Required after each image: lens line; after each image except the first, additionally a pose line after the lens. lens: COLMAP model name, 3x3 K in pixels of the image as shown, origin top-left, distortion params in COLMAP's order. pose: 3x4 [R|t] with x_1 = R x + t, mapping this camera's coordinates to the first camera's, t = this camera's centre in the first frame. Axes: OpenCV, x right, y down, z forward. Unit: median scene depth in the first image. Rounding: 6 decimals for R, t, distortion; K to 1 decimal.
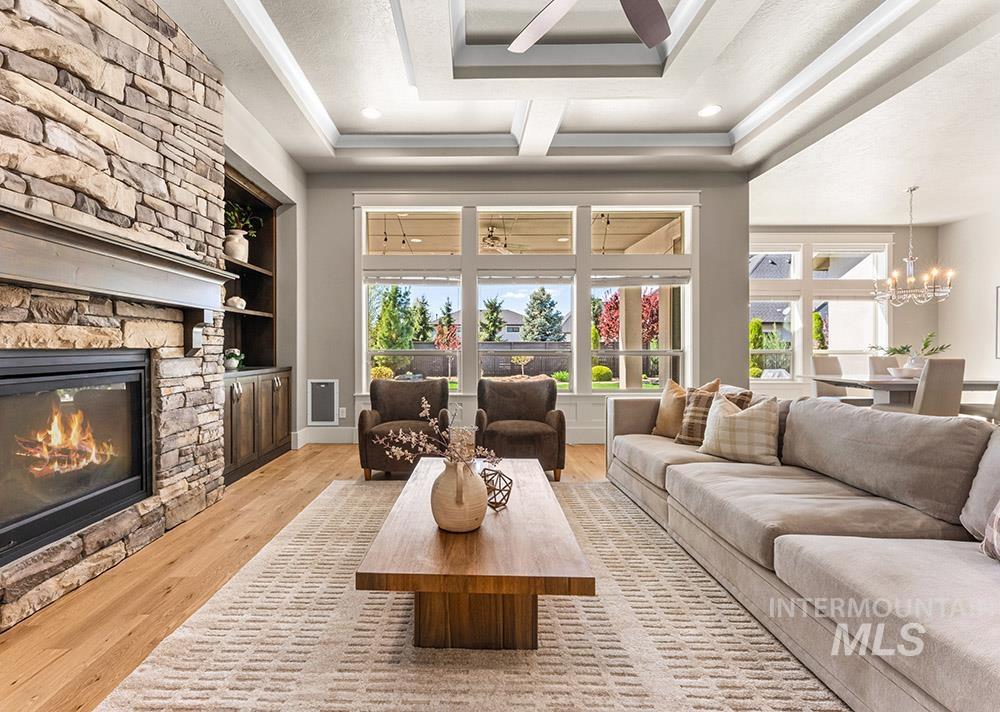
lens RADIAL K [[436.2, 0, 471.4], [0, 436.2, 348.0], [0, 0, 1]] dist [0.002825, 0.000289]
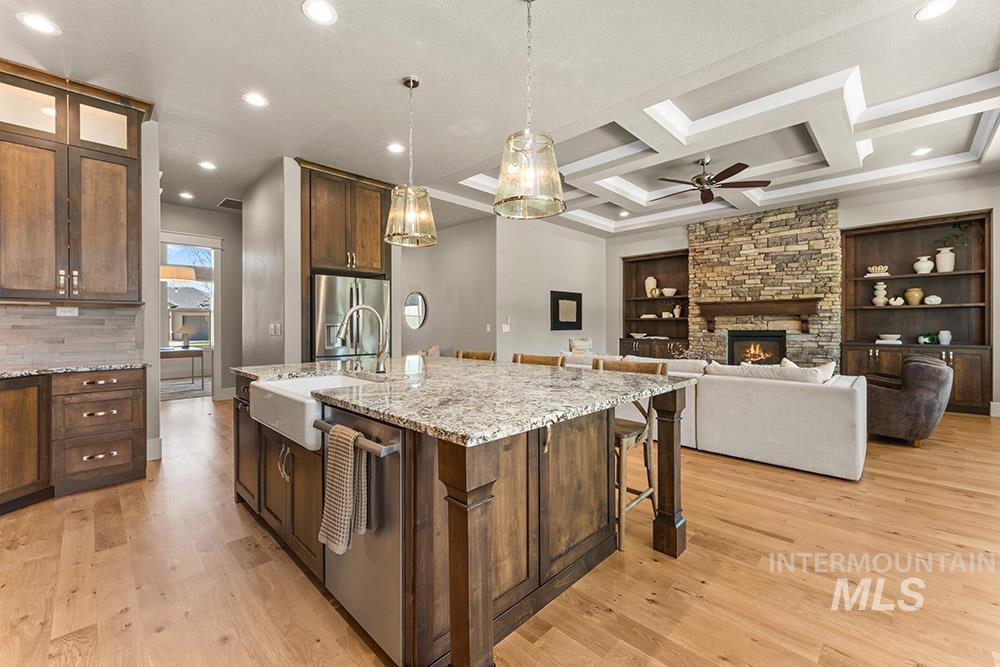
lens RADIAL K [[403.3, 0, 497.7], [0, 403.3, 324.9], [0, 0, 1]] dist [0.001530, -0.000443]
pose [[-0.716661, 0.001832, -0.697419, 1.709004], [0.004541, 0.999988, -0.002039, -0.025168], [0.697407, -0.004628, -0.716661, 1.096952]]
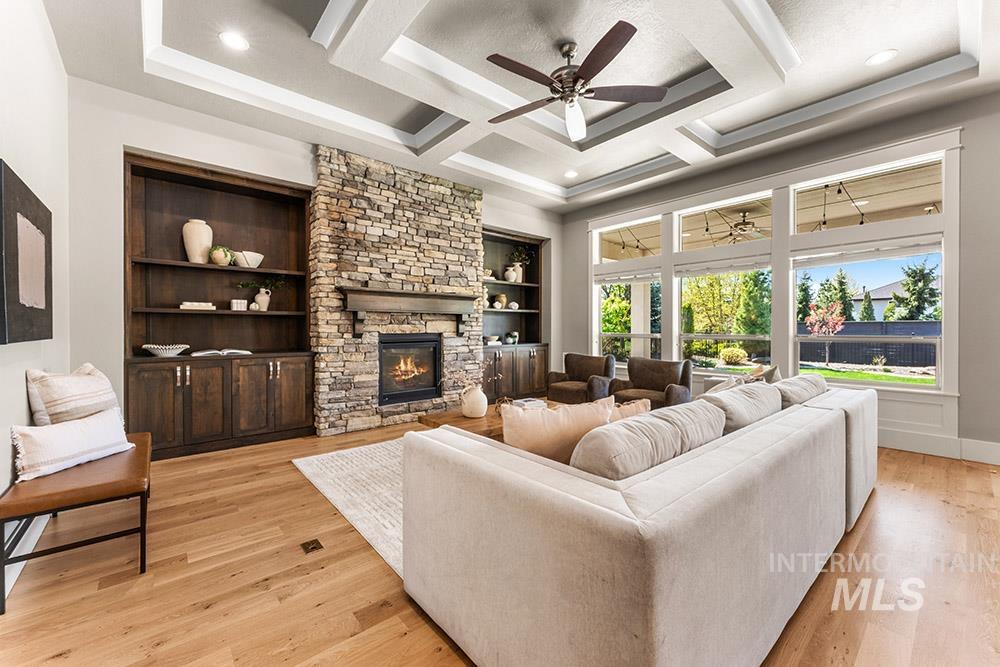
lens RADIAL K [[403.3, 0, 496.7], [0, 403.3, 331.3], [0, 0, 1]] dist [0.001530, -0.000443]
pose [[0.647133, 0.004623, -0.762363, 0.736413], [0.001857, 0.999969, 0.007640, -0.016121], [0.762375, -0.006359, 0.647105, -0.096607]]
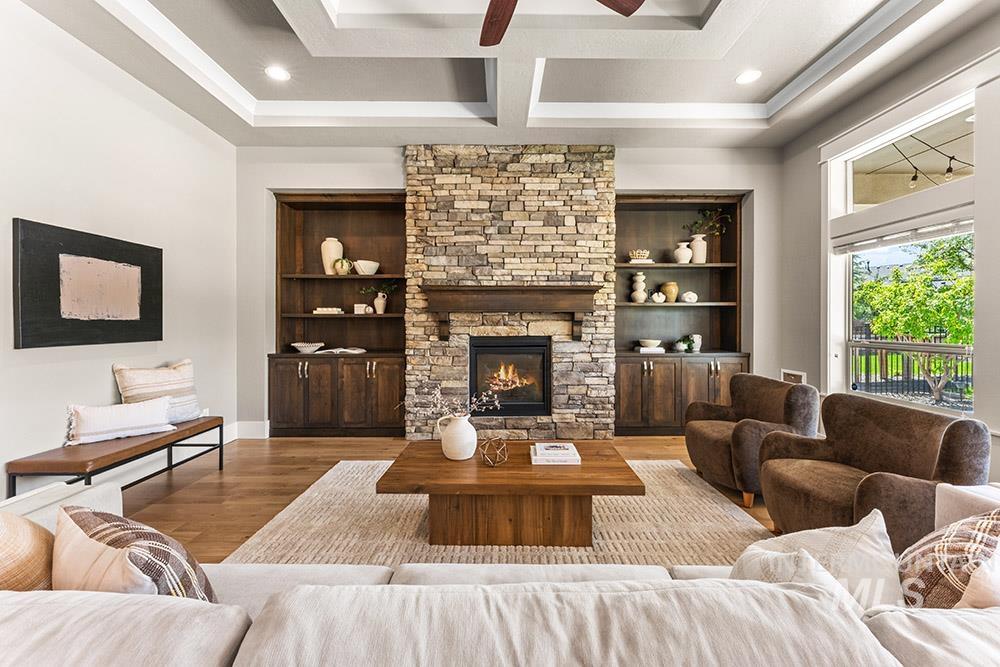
lens RADIAL K [[403.3, 0, 501.7], [0, 403.3, 323.6], [0, 0, 1]] dist [0.001530, -0.000443]
pose [[0.002906, 0.002600, -0.999992, 0.671930], [0.002722, 0.999993, 0.002608, -0.038528], [0.999992, -0.002730, 0.002899, 0.547929]]
